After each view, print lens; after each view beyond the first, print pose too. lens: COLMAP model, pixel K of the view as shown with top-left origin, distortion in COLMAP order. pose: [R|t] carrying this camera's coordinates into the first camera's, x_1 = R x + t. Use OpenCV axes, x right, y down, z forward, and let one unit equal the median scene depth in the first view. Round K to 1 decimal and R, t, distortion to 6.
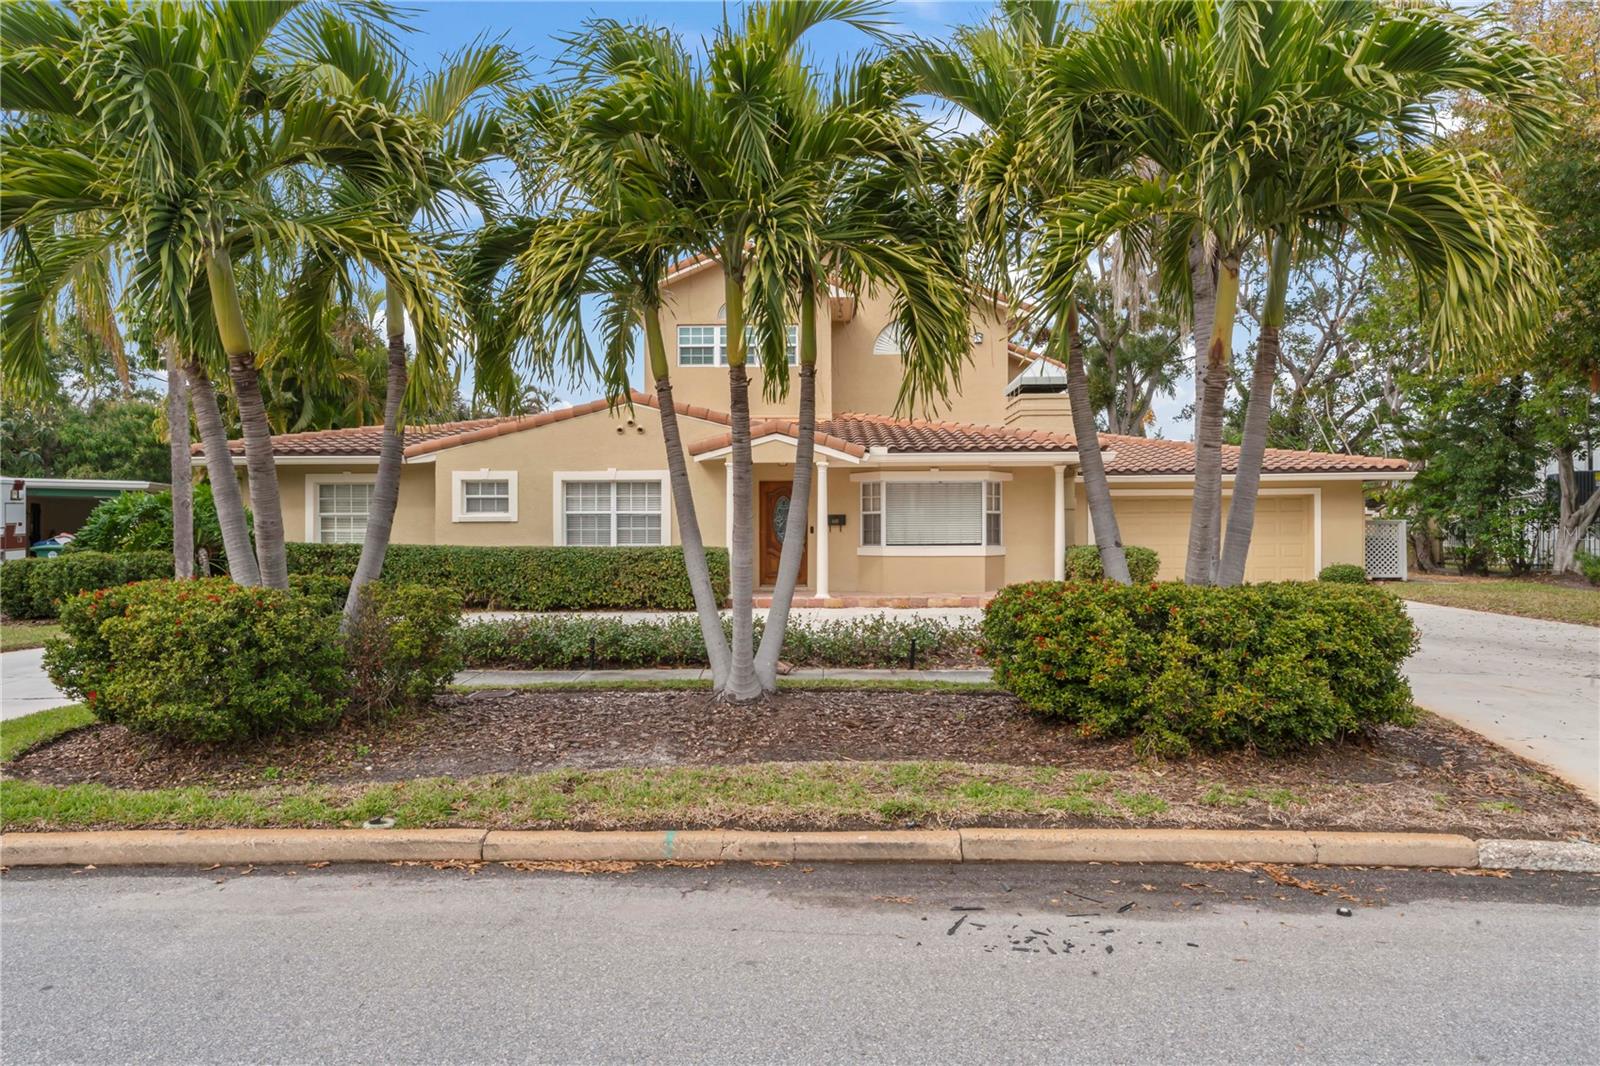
lens RADIAL K [[949.6, 0, 791.9], [0, 949.6, 531.2], [0, 0, 1]] dist [0.003908, 0.002217]
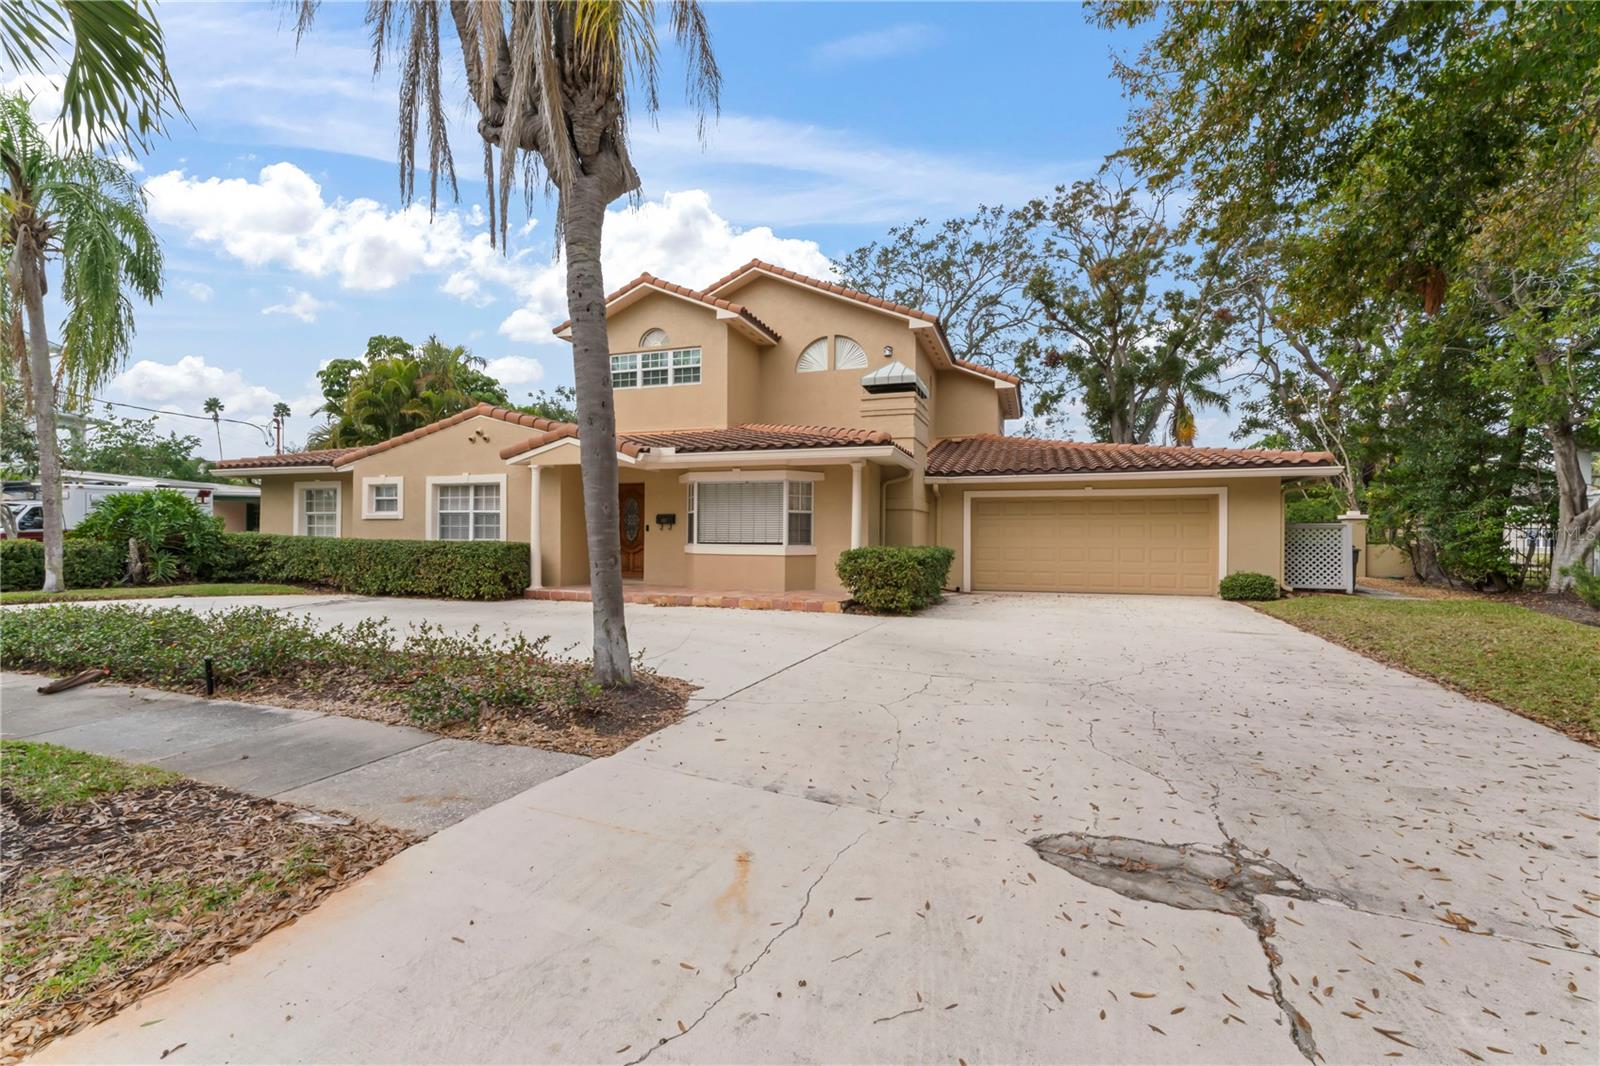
lens RADIAL K [[674.0, 0, 802.4], [0, 674.0, 535.7], [0, 0, 1]] dist [-0.001335, 0.000115]
pose [[0.953649, 0.011592, -0.300699, 0.445411], [-0.009135, 0.999912, 0.009575, -0.001545], [0.300784, -0.006384, 0.953671, 0.337204]]
